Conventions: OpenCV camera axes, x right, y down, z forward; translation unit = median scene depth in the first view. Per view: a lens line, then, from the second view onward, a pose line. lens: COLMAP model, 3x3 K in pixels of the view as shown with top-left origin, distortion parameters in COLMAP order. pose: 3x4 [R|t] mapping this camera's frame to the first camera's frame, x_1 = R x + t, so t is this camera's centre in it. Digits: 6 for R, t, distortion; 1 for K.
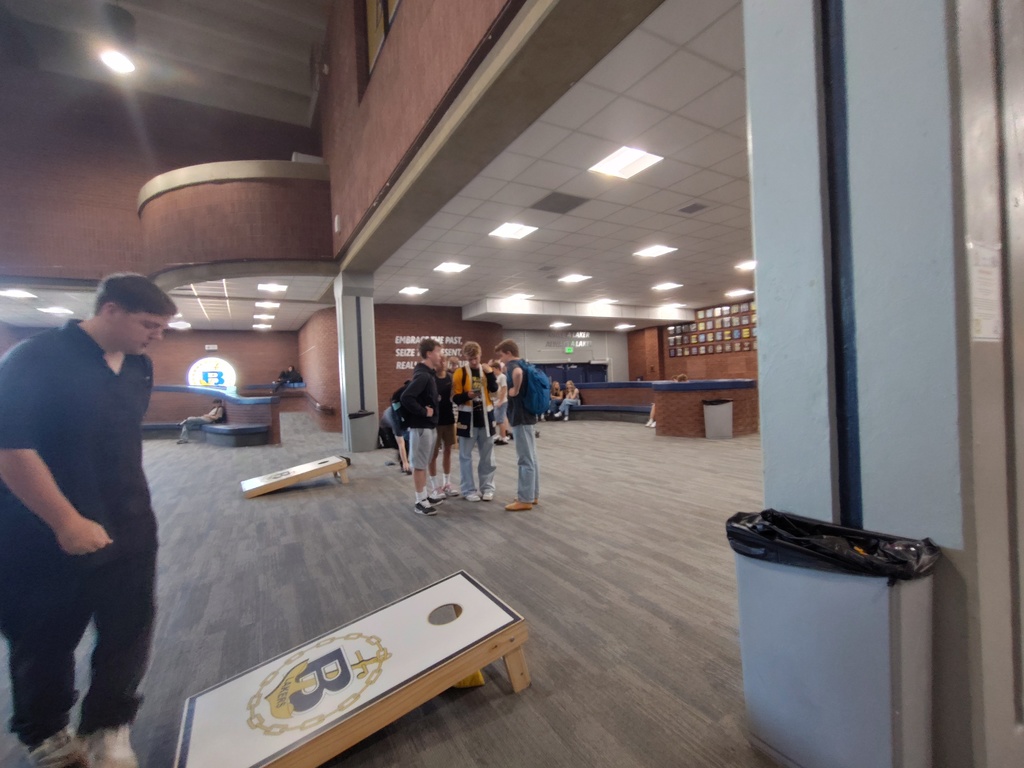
lens RADIAL K [[466.7, 0, 535.6], [0, 466.7, 383.1], [0, 0, 1]] dist [-0.000248, -0.000231]
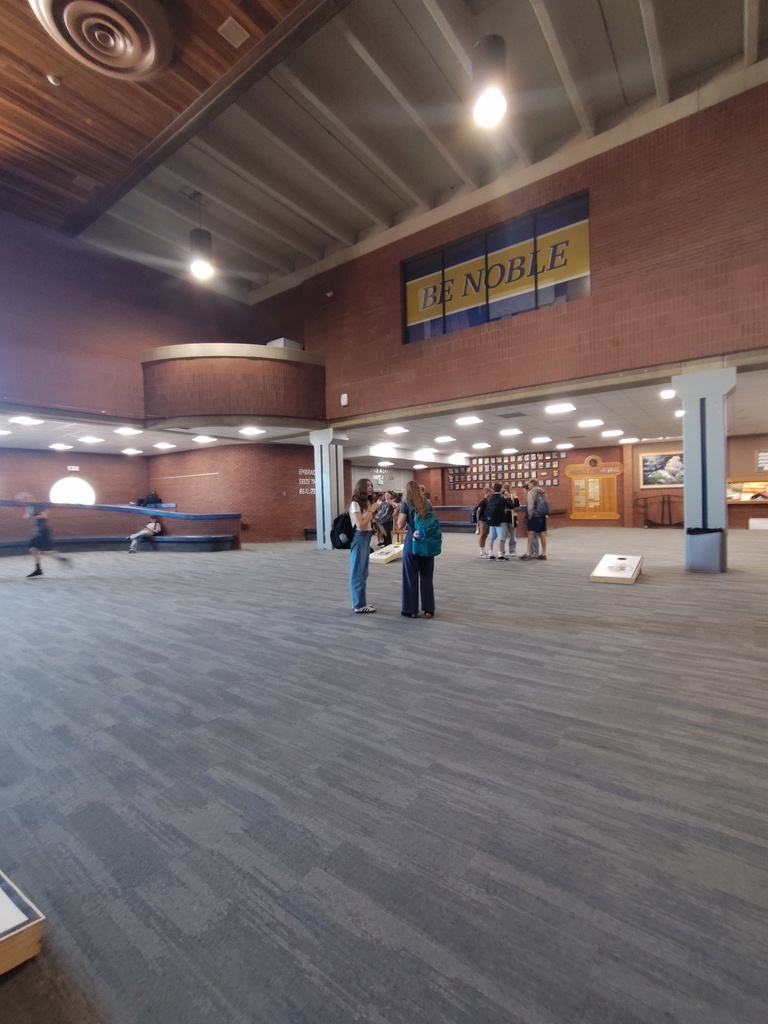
lens RADIAL K [[466.7, 0, 384.0], [0, 466.7, 512.0], [0, 0, 1]] dist [-0.000248, -0.000231]
pose [[0.926823, 0.010972, 0.375338, -0.456105], [-0.011862, 0.999930, 0.000061, 0.014202], [-0.375311, -0.004509, 0.926888, -0.248447]]
